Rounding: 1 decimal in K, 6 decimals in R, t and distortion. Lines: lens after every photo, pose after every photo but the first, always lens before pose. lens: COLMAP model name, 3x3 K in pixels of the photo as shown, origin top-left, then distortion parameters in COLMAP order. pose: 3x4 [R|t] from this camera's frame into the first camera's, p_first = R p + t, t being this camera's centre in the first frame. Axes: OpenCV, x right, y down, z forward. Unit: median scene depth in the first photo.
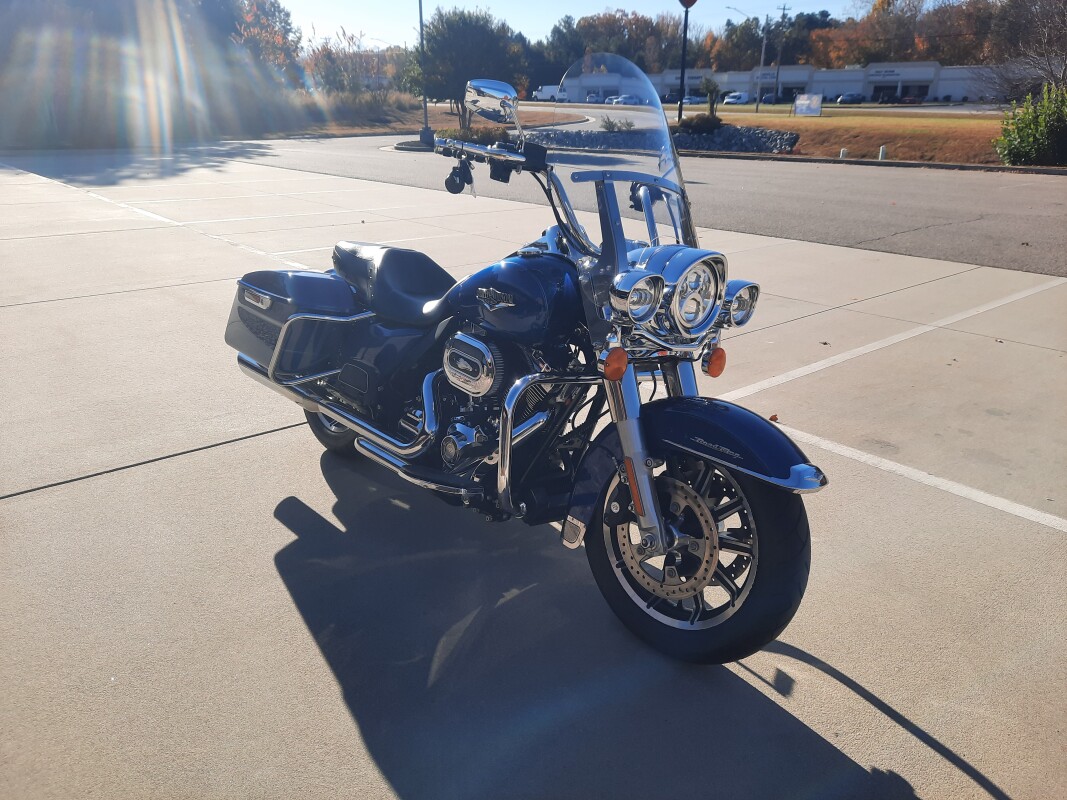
lens RADIAL K [[780.3, 0, 533.5], [0, 780.3, 400.0], [0, 0, 1]] dist [0.005419, 0.002440]
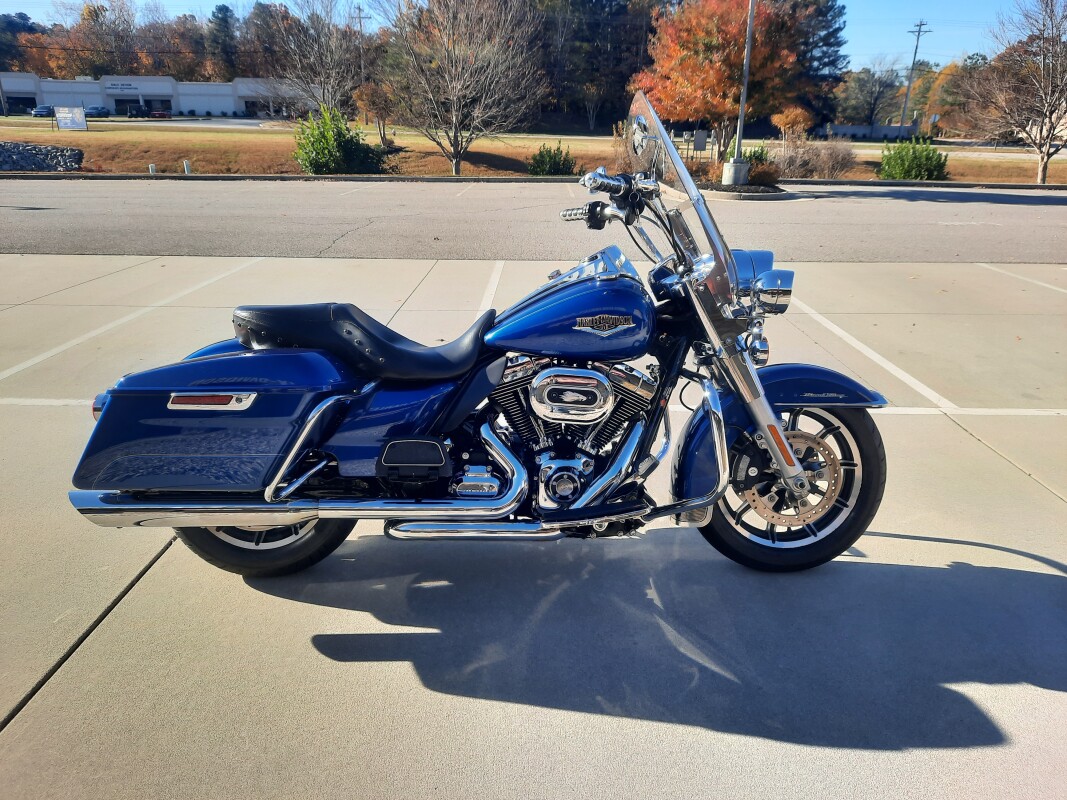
lens RADIAL K [[780.1, 0, 527.6], [0, 780.1, 402.5], [0, 0, 1]] dist [0.004705, 0.012980]
pose [[0.656985, -0.250565, 0.711047, -0.048852], [0.259718, 0.960643, 0.098548, -0.008842], [-0.707755, 0.119927, 0.696204, 0.020838]]
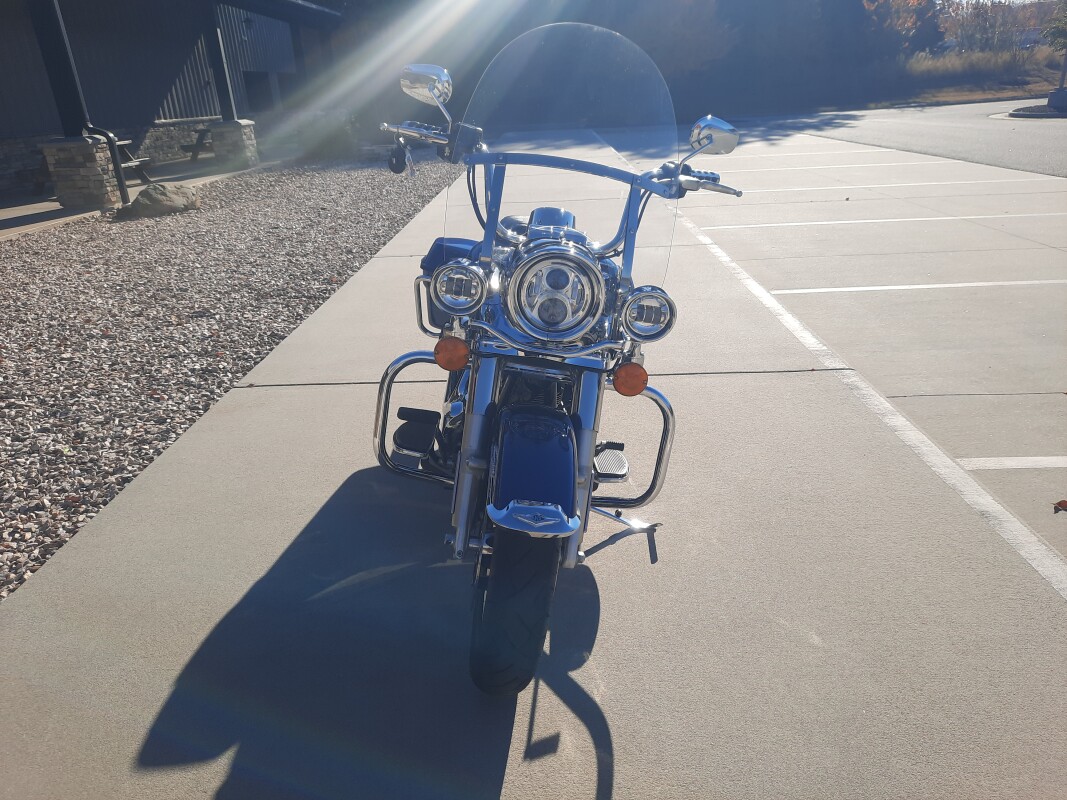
lens RADIAL K [[780.1, 0, 527.6], [0, 780.1, 402.5], [0, 0, 1]] dist [0.004705, 0.012980]
pose [[0.741960, 0.211185, -0.636314, 0.039238], [-0.188345, 0.976529, 0.104483, -0.005175], [0.643445, 0.042324, 0.764322, 0.015502]]
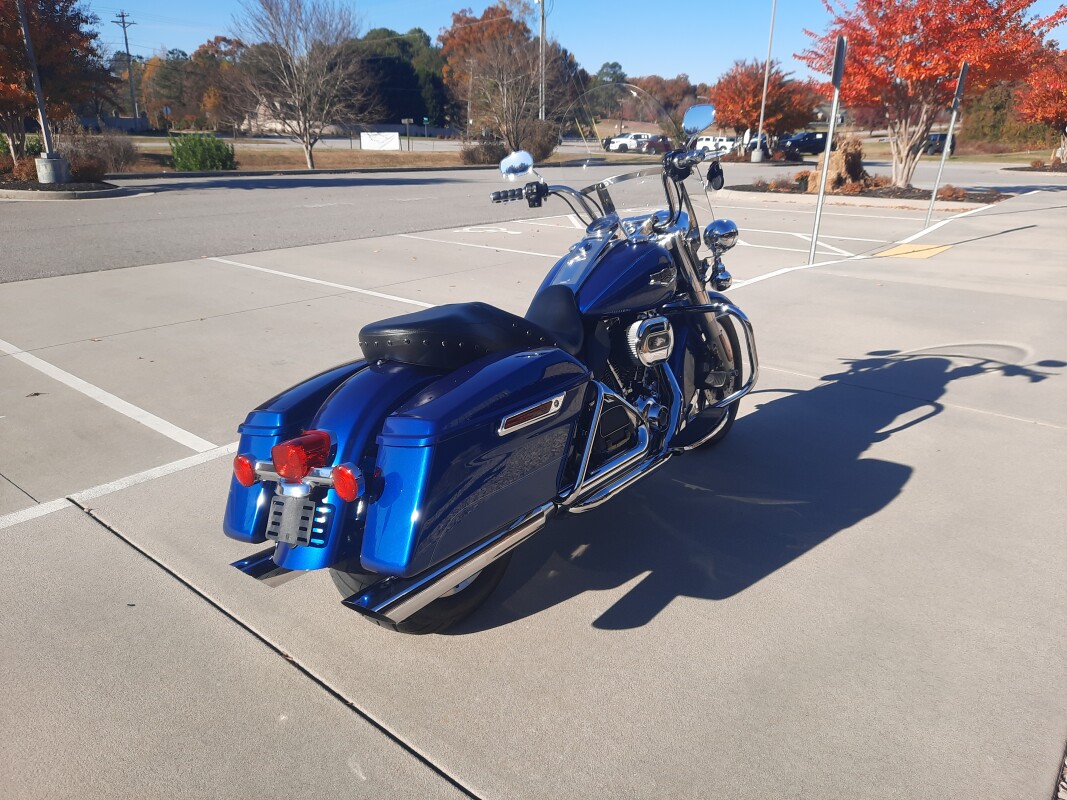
lens RADIAL K [[780.1, 0, 527.6], [0, 780.1, 402.5], [0, 0, 1]] dist [0.004705, 0.012980]
pose [[-0.164879, -0.335740, 0.927412, -0.069229], [0.338905, 0.863745, 0.372943, -0.027714], [-0.926260, 0.375796, -0.028629, 0.073641]]
